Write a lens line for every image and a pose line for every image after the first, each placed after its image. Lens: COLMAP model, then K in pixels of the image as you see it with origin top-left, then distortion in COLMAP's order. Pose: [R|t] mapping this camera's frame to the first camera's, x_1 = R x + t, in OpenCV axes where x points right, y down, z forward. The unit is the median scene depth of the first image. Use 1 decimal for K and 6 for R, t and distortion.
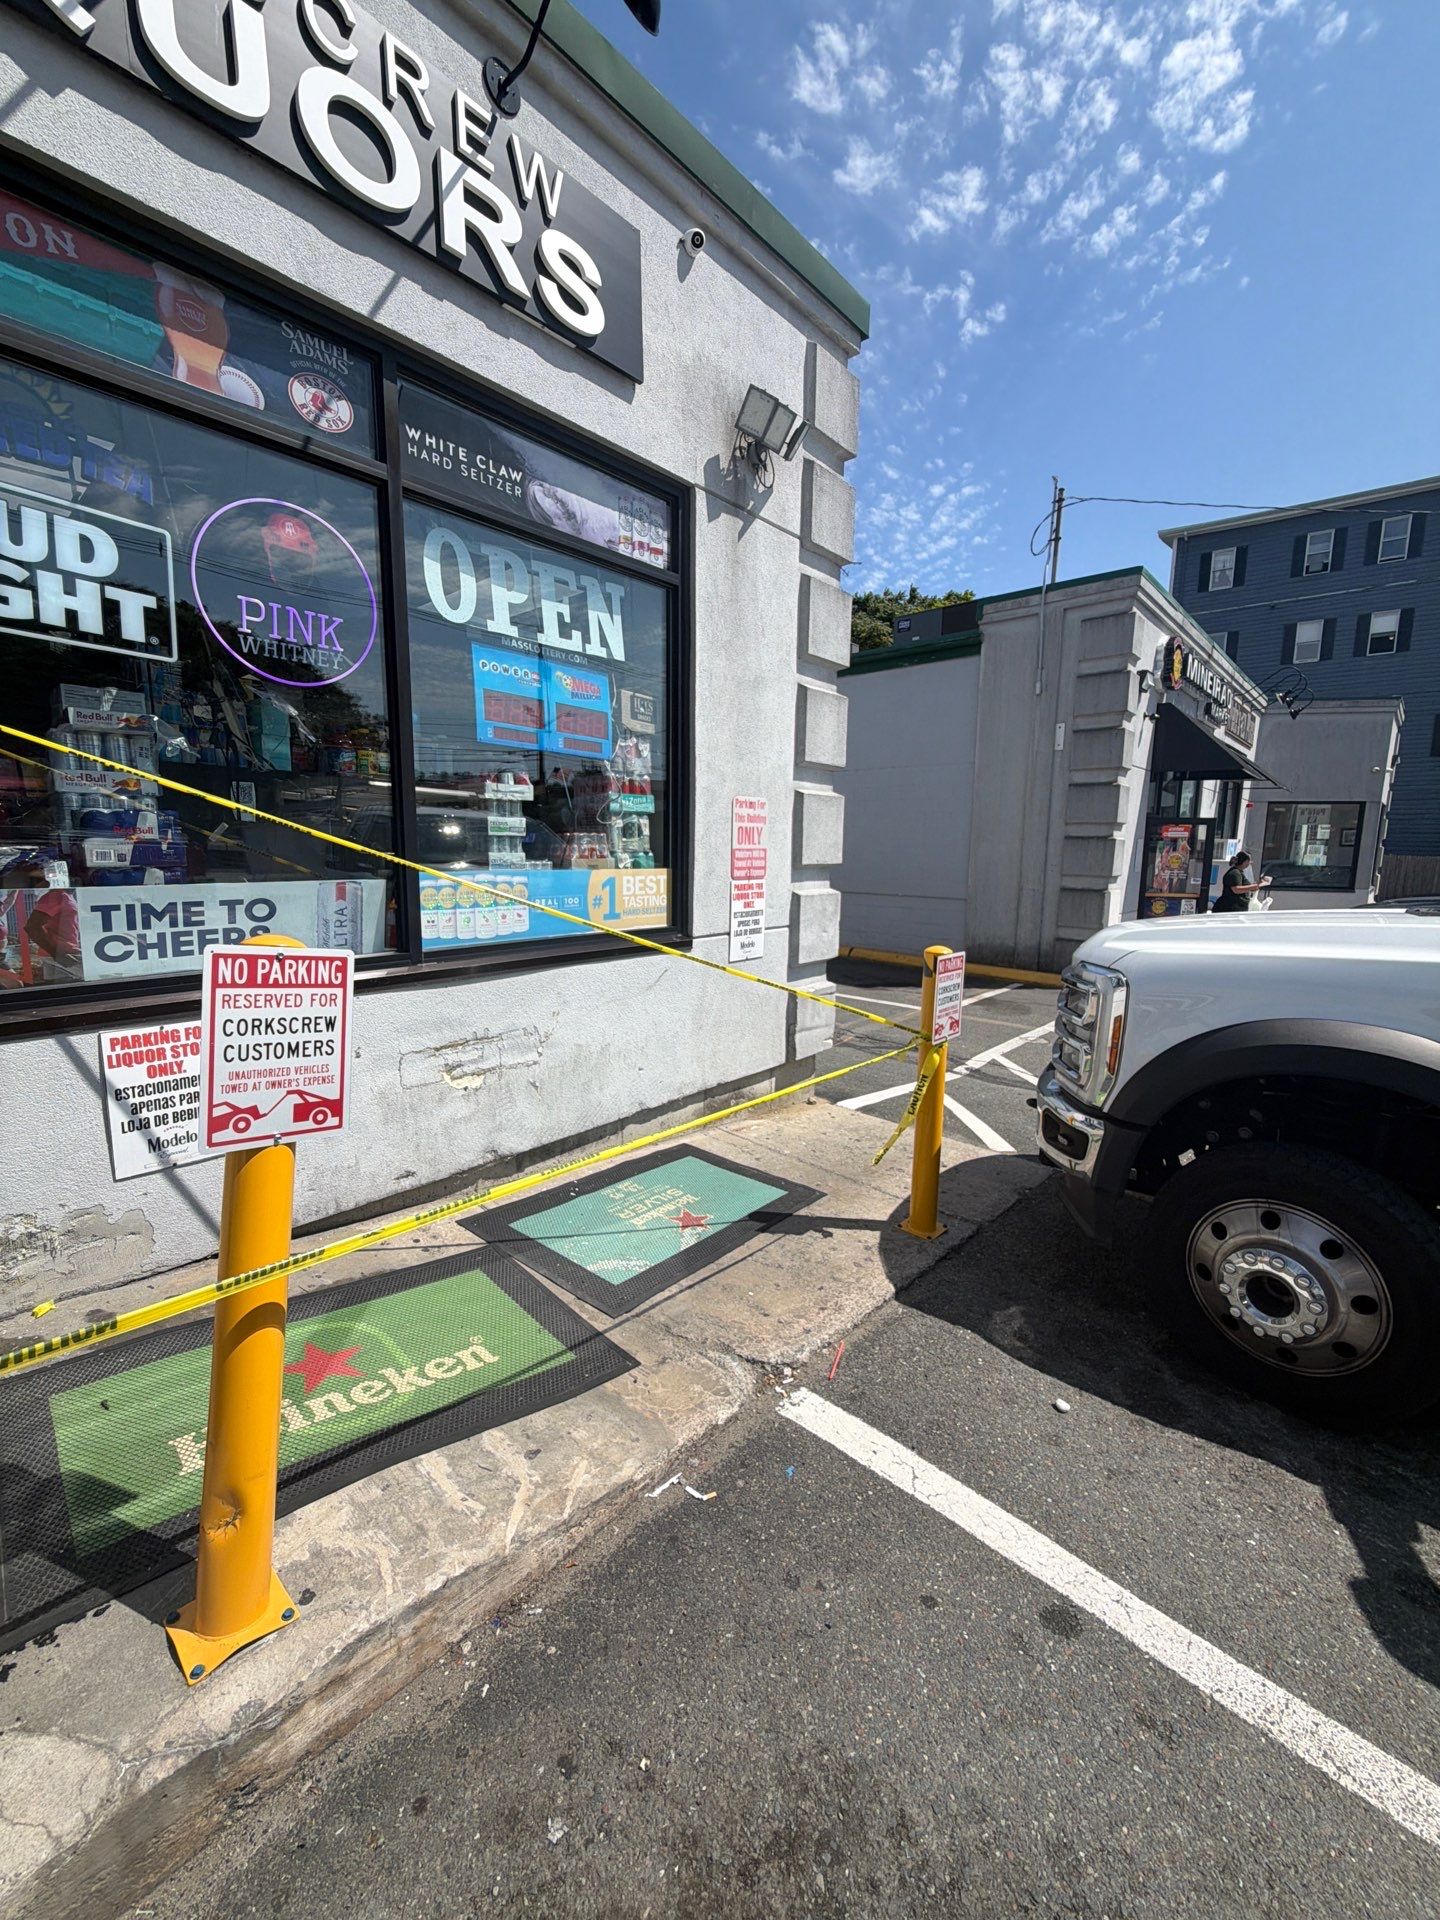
lens RADIAL K [[766.1, 0, 723.8], [0, 766.1, 959.9], [0, 0, 1]] dist [-0.000134, 0.000050]
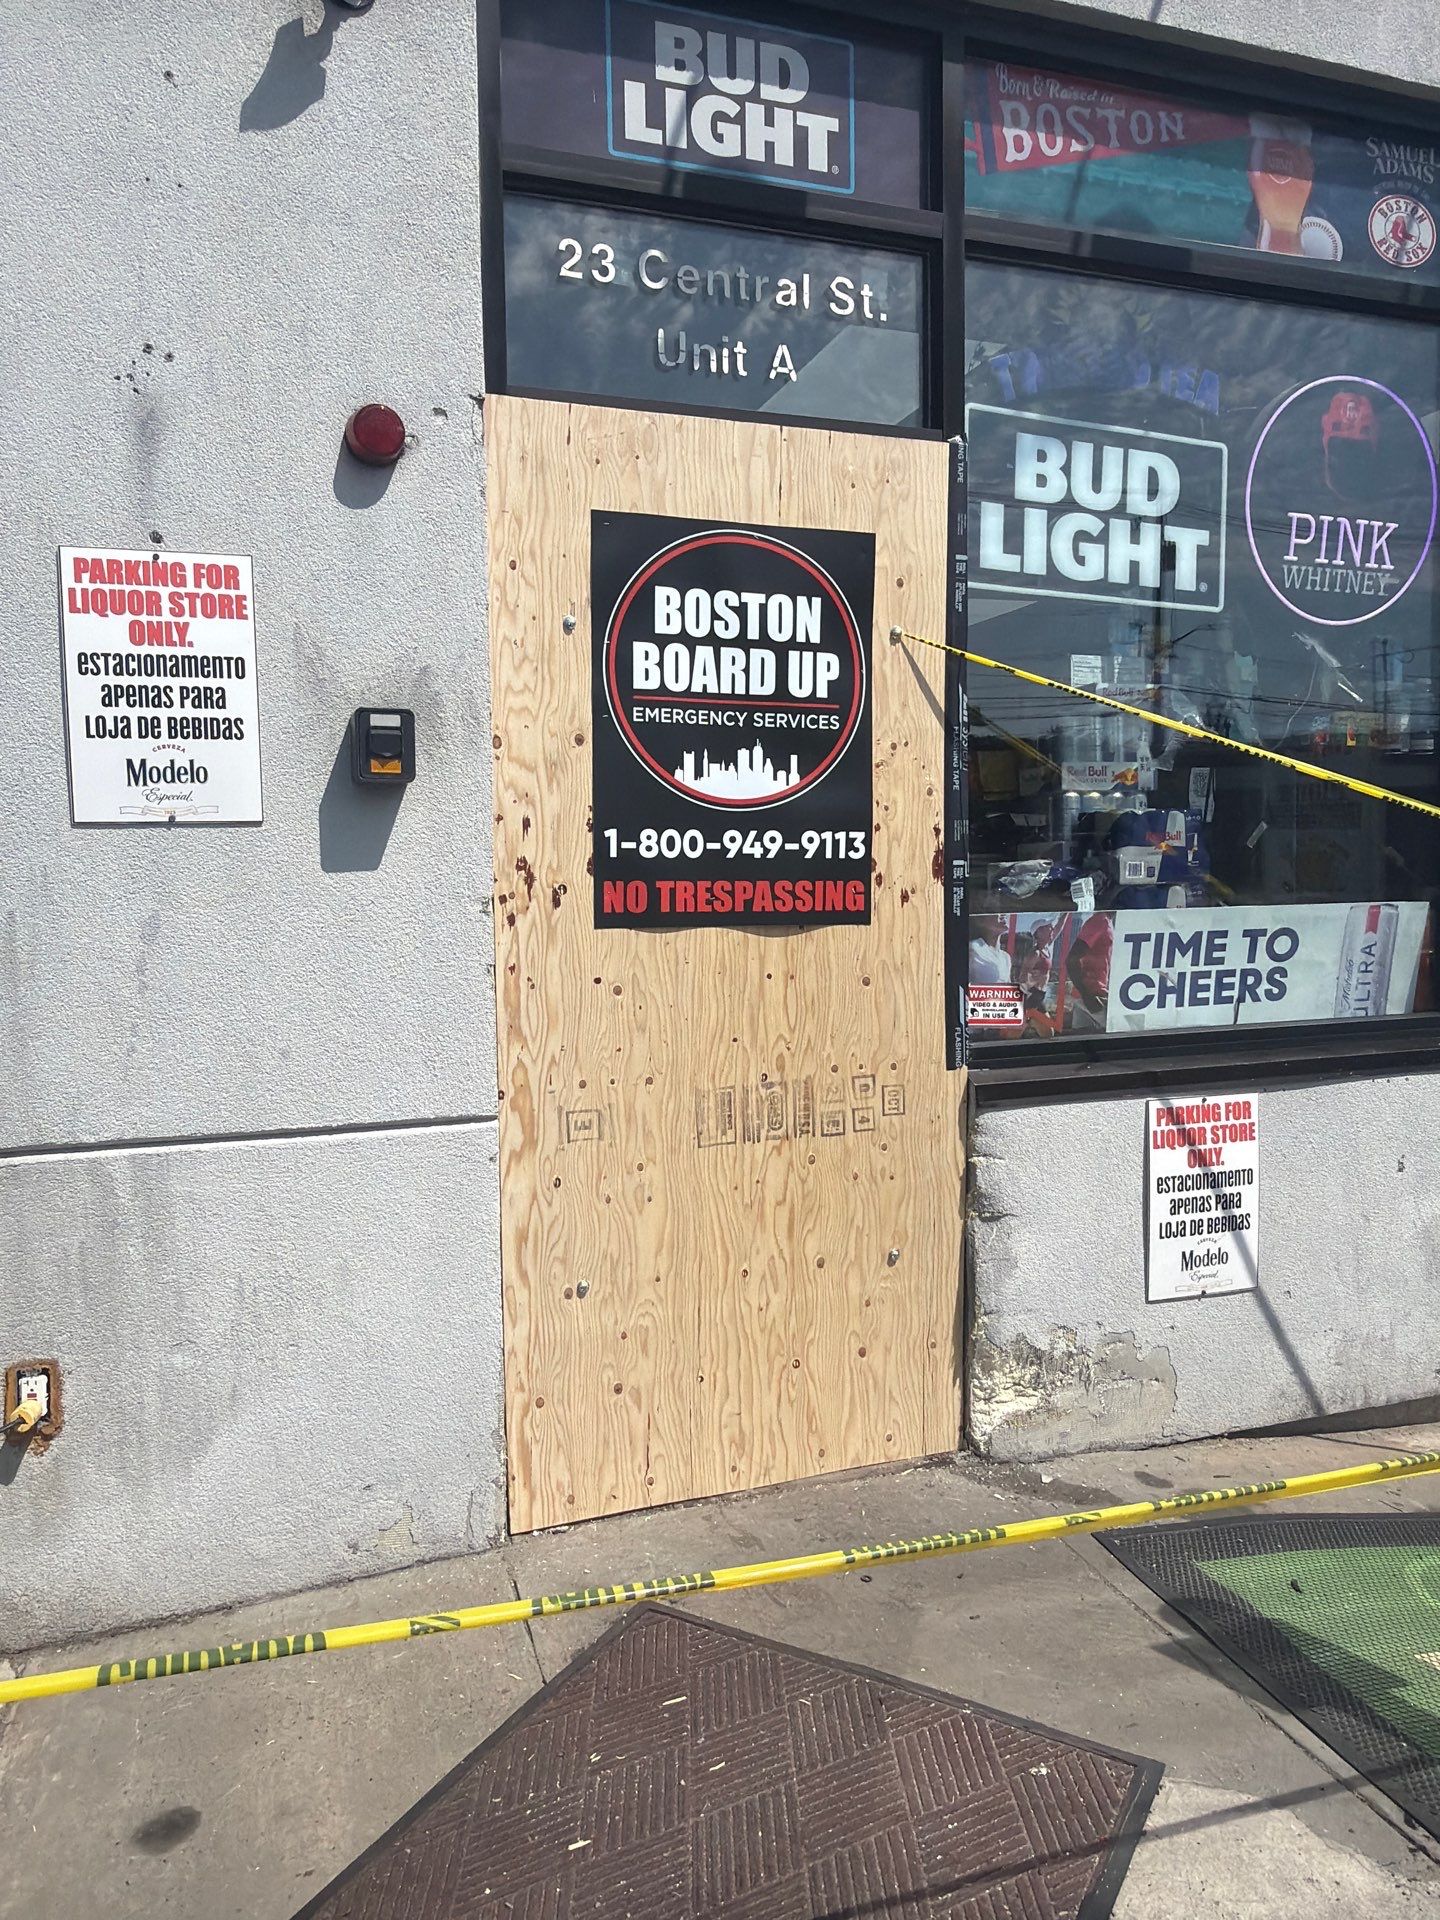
lens RADIAL K [[1365.0, 0, 710.7], [0, 1365.0, 965.5], [0, 0, 1]] dist [0.032399, -0.042792]
pose [[0.875010, 0.003327, -0.484093, -0.495555], [-0.045401, 0.996133, -0.075219, 0.078425], [0.481971, 0.087796, 0.871778, -0.374648]]
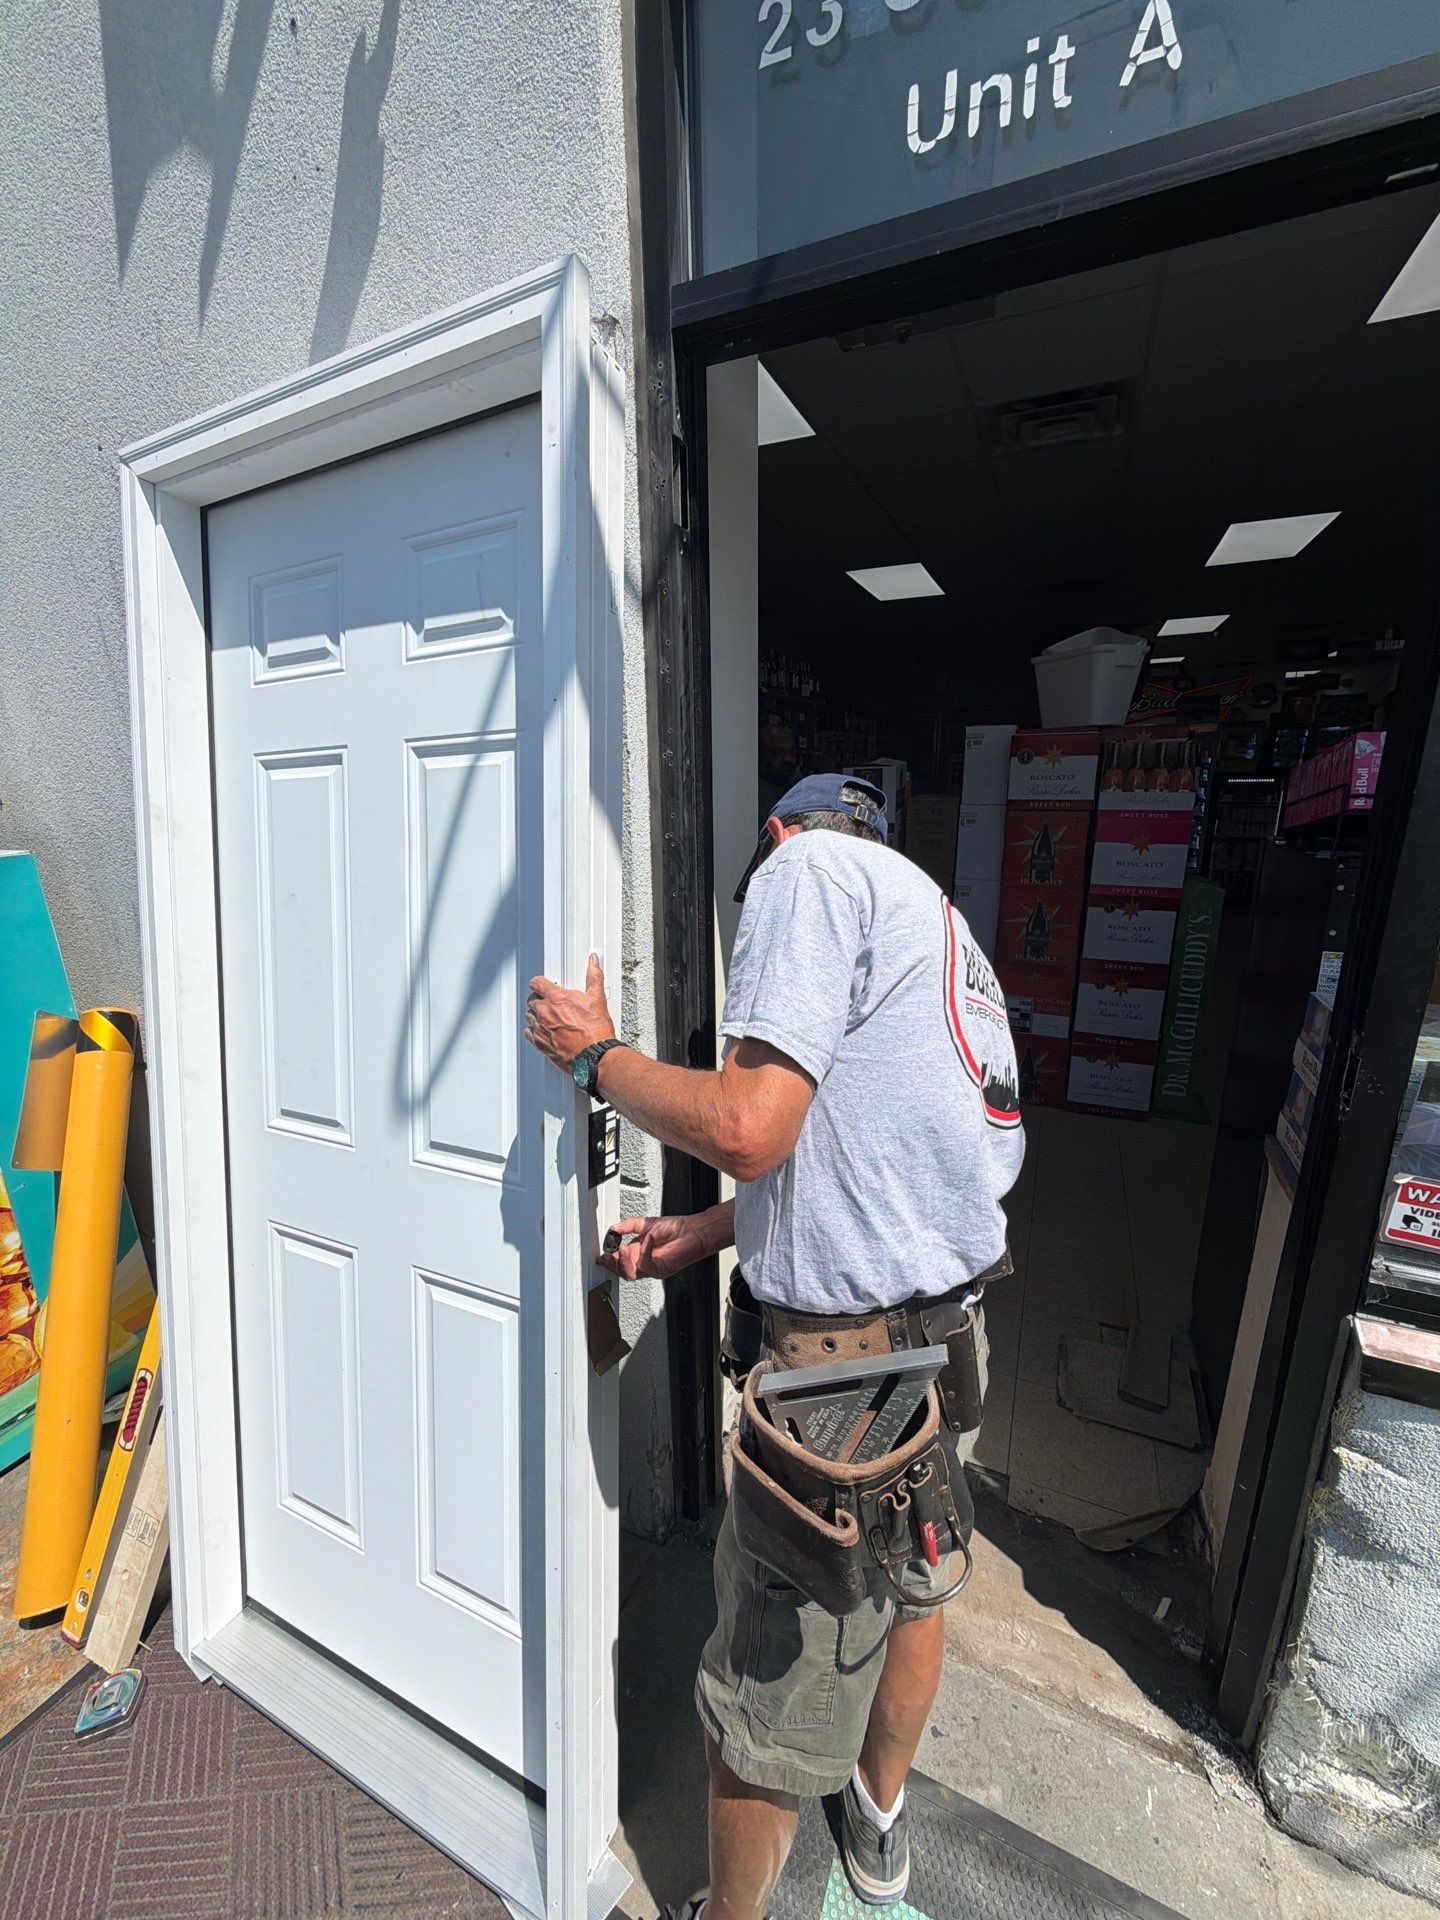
lens RADIAL K [[766.1, 0, 717.5], [0, 766.1, 958.9], [0, 0, 1]] dist [-0.000134, 0.000050]
pose [[0.294055, 0.220510, -0.930004, -0.646788], [-0.122809, 0.973674, 0.192034, -0.152420], [0.947866, 0.057744, 0.313394, 0.336720]]
